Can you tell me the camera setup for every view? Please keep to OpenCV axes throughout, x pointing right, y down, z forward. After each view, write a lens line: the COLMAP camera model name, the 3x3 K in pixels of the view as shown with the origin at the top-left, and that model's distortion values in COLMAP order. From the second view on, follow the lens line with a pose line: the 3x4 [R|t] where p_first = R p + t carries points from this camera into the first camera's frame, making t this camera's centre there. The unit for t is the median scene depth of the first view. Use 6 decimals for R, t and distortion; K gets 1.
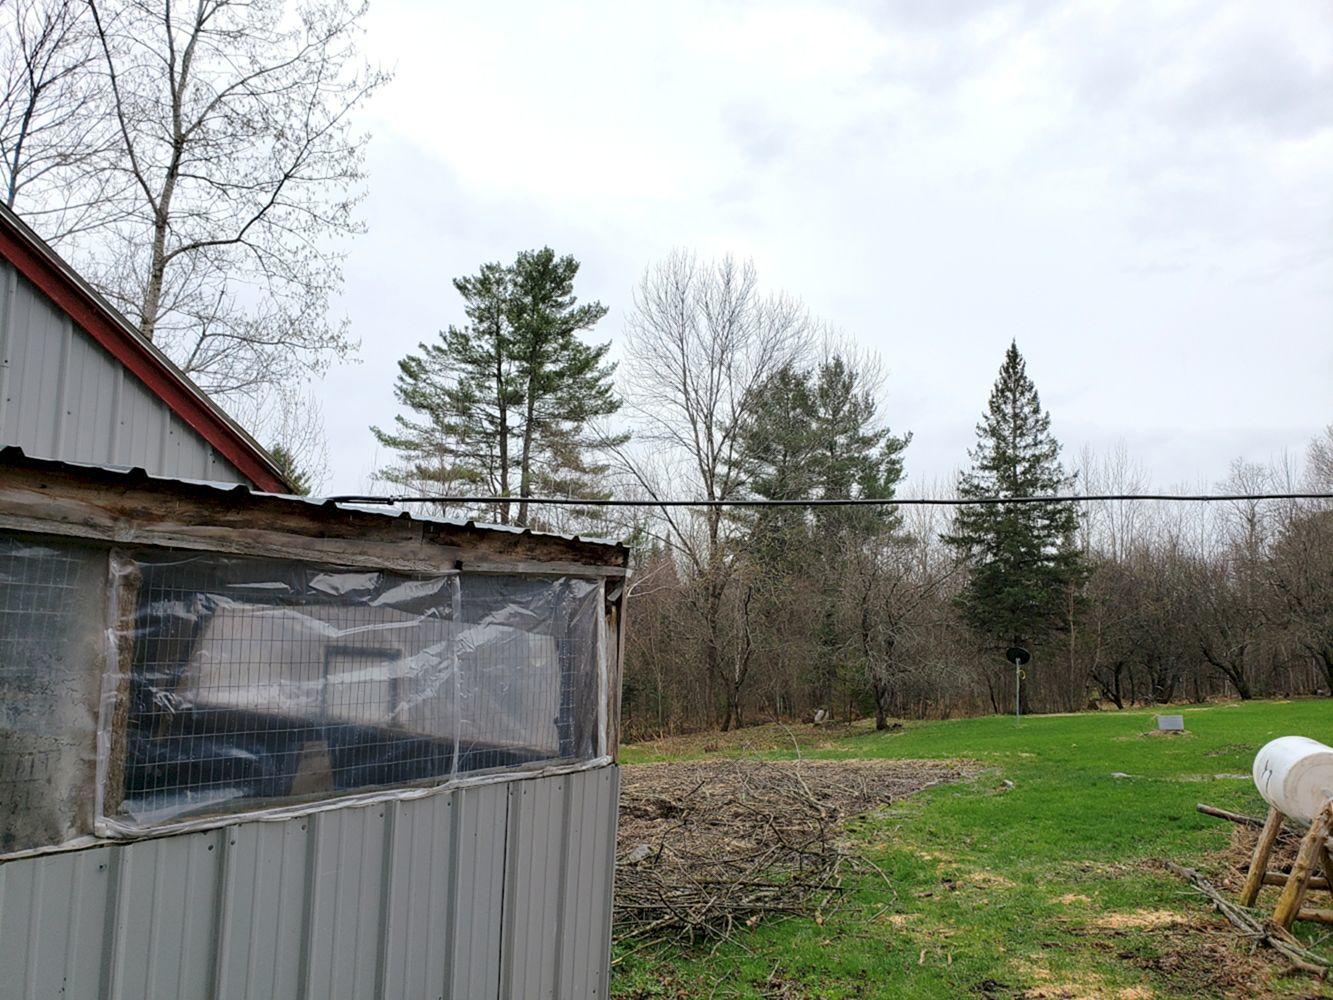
lens RADIAL K [[1035.9, 0, 672.4], [0, 1035.9, 514.0], [0, 0, 1]] dist [0.053155, -0.051245]
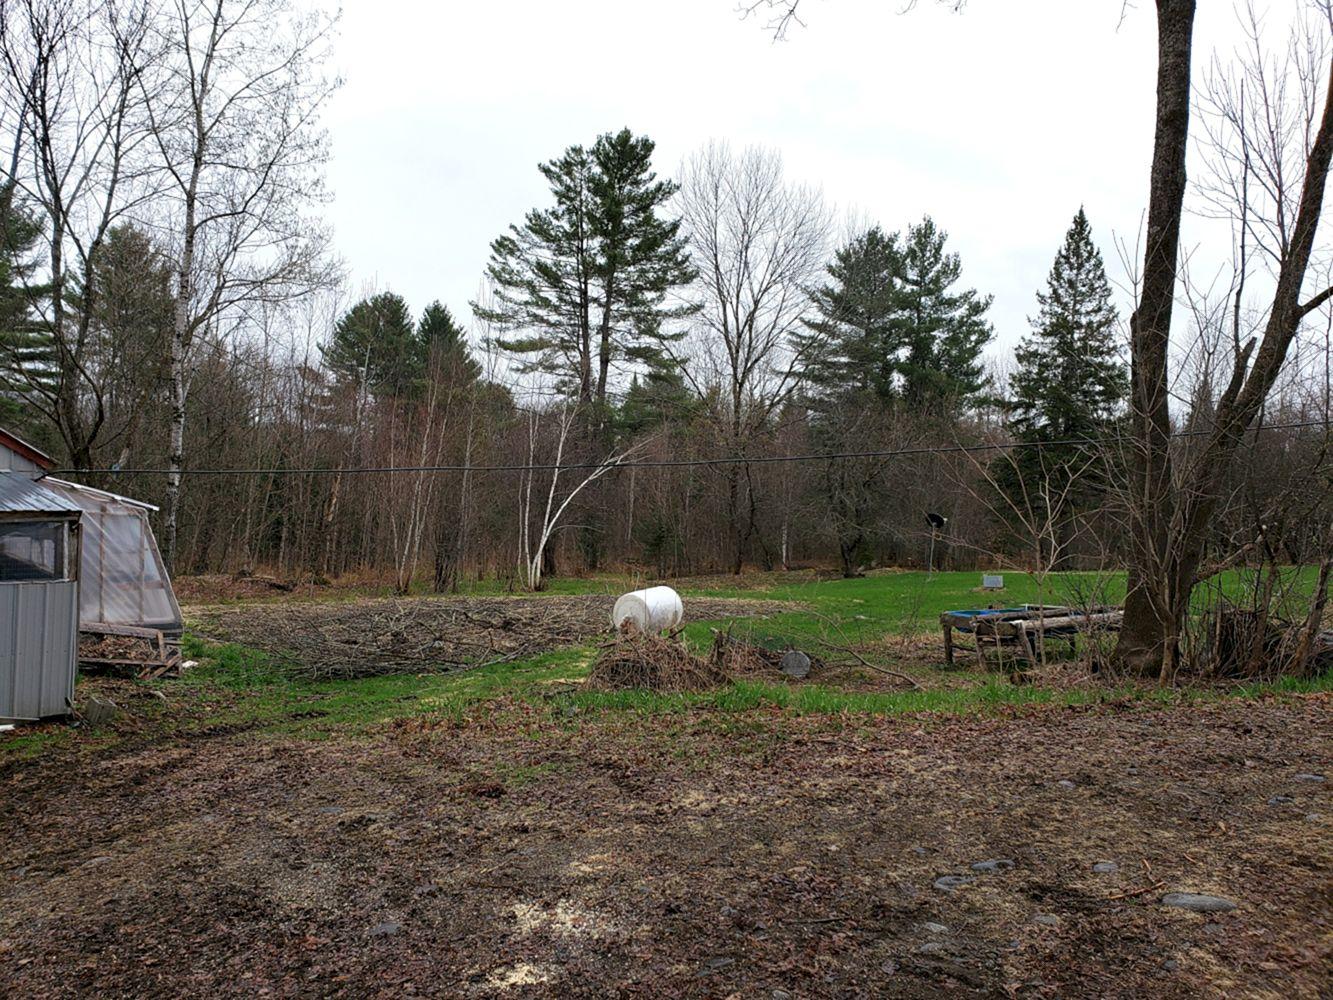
lens RADIAL K [[1035.9, 0, 658.1], [0, 1035.9, 491.7], [0, 0, 1]] dist [0.053155, -0.051245]
pose [[0.982312, 0.025216, -0.185544, 0.121084], [-0.000930, 0.991536, 0.129828, -0.023273], [0.187247, -0.127359, 0.974022, -0.090740]]
